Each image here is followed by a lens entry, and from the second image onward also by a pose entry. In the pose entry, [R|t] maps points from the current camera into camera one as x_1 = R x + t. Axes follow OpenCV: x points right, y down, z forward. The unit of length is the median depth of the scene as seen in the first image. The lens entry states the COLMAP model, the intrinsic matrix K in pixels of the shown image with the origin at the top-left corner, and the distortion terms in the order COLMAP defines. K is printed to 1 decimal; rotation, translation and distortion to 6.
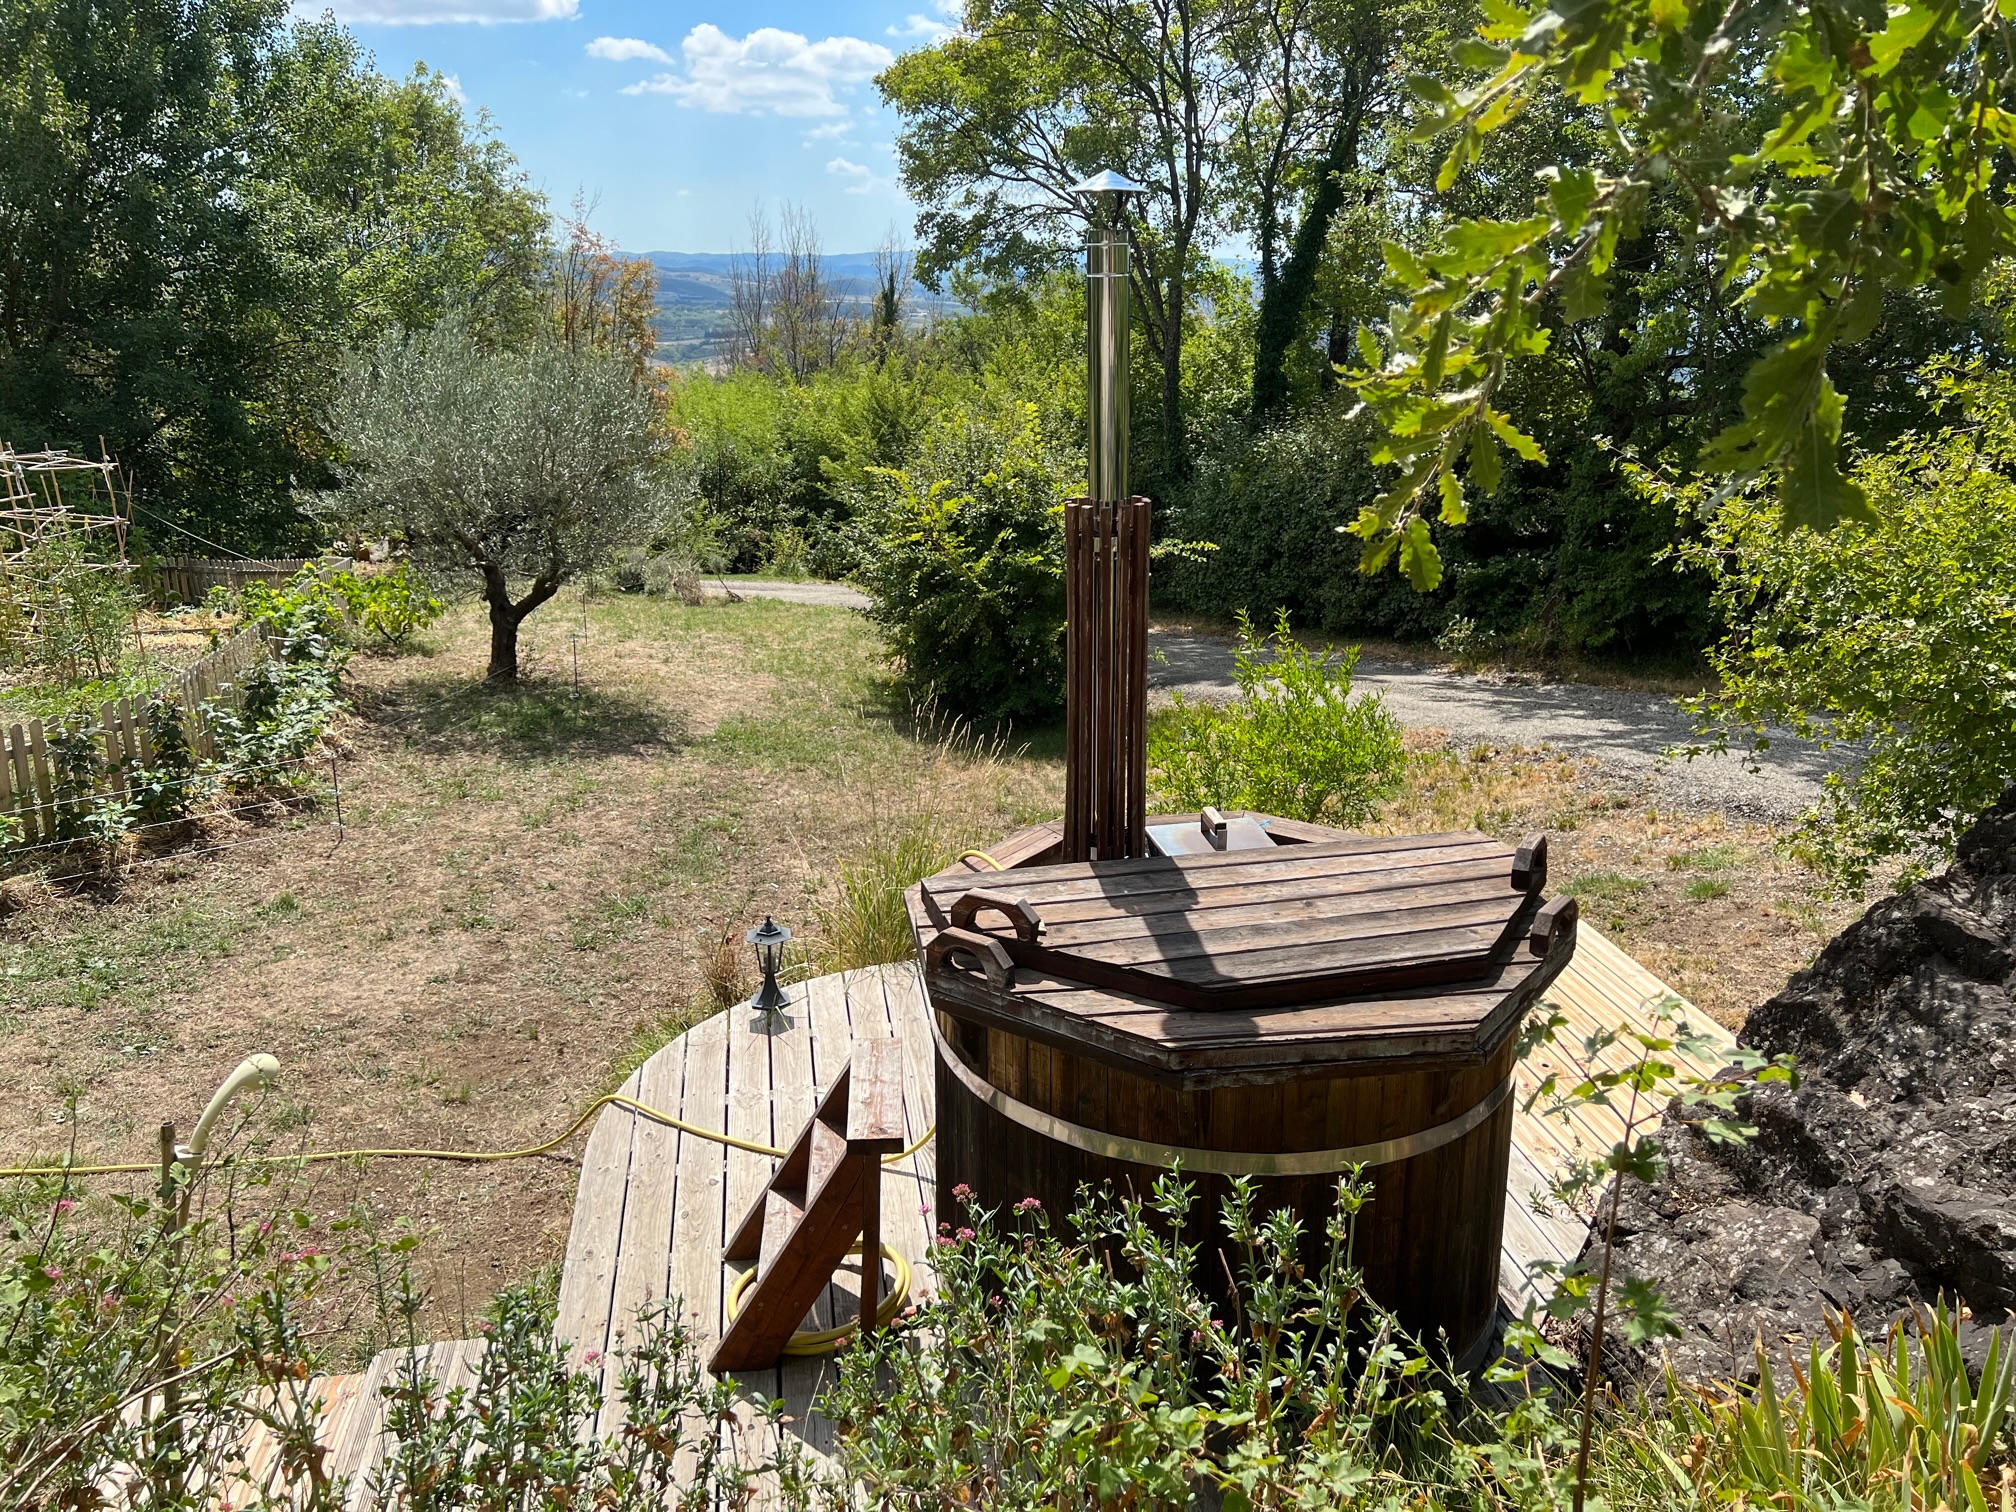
lens RADIAL K [[1525.3, 0, 1008.0], [0, 1525.3, 756.0], [0, 0, 1]] dist [0.116557, -0.218363]
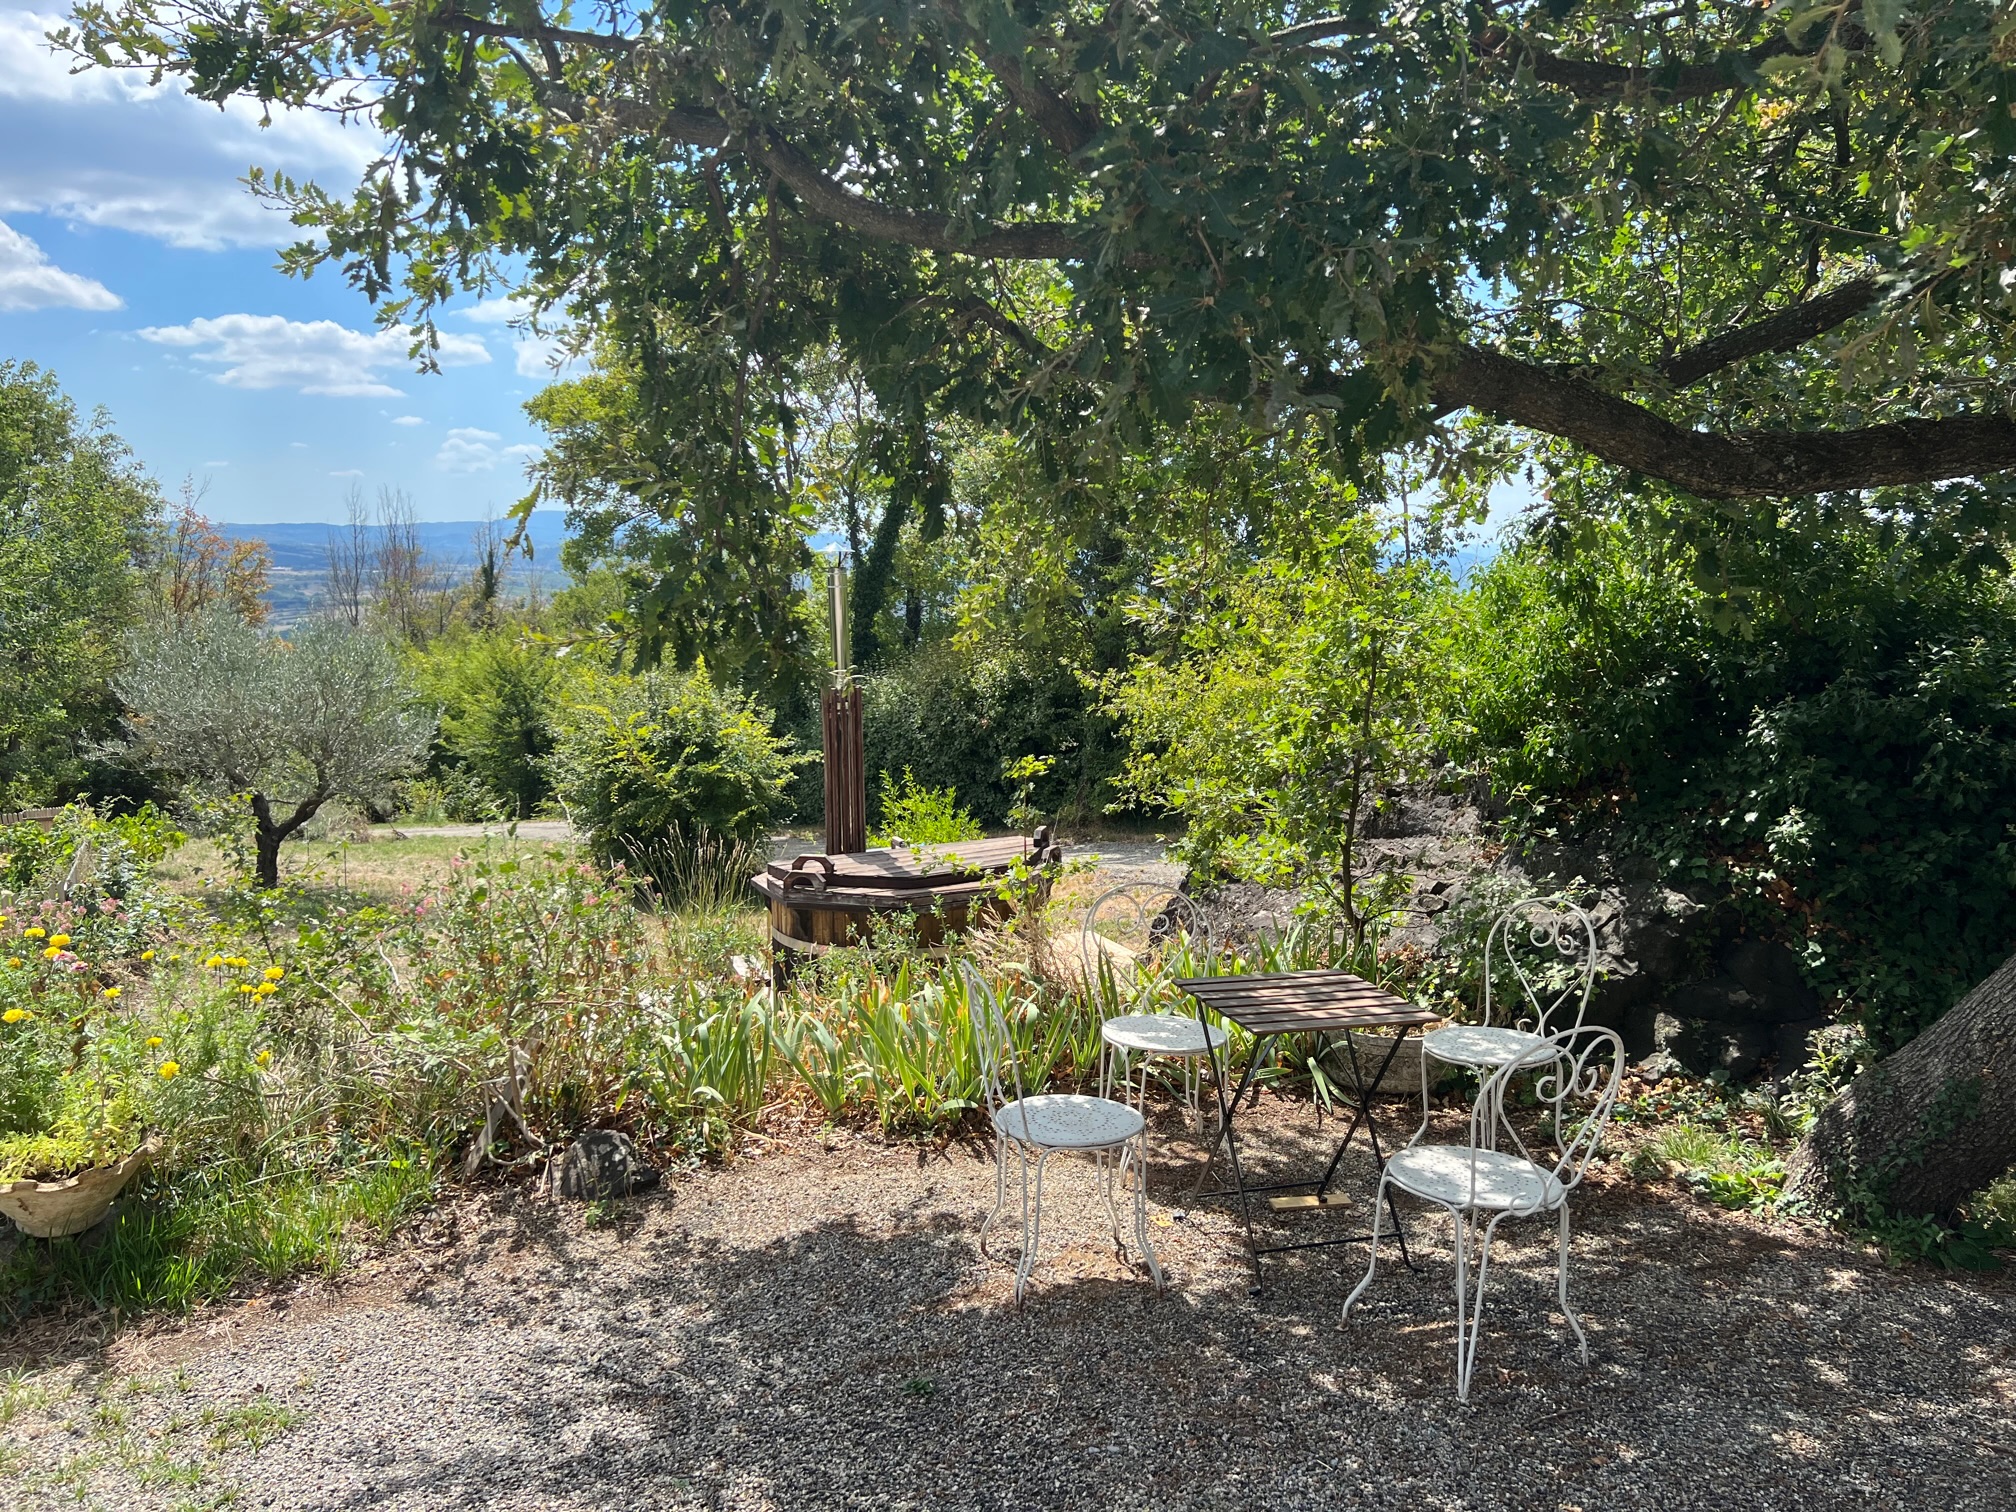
lens RADIAL K [[1539.9, 0, 1008.0], [0, 1539.9, 756.0], [0, 0, 1]] dist [0.004515, -0.001708]
pose [[0.962734, -0.036648, 0.267957, -0.071654], [0.080509, 0.984694, -0.154585, 0.068628], [-0.258190, 0.170397, 0.950948, -0.267865]]
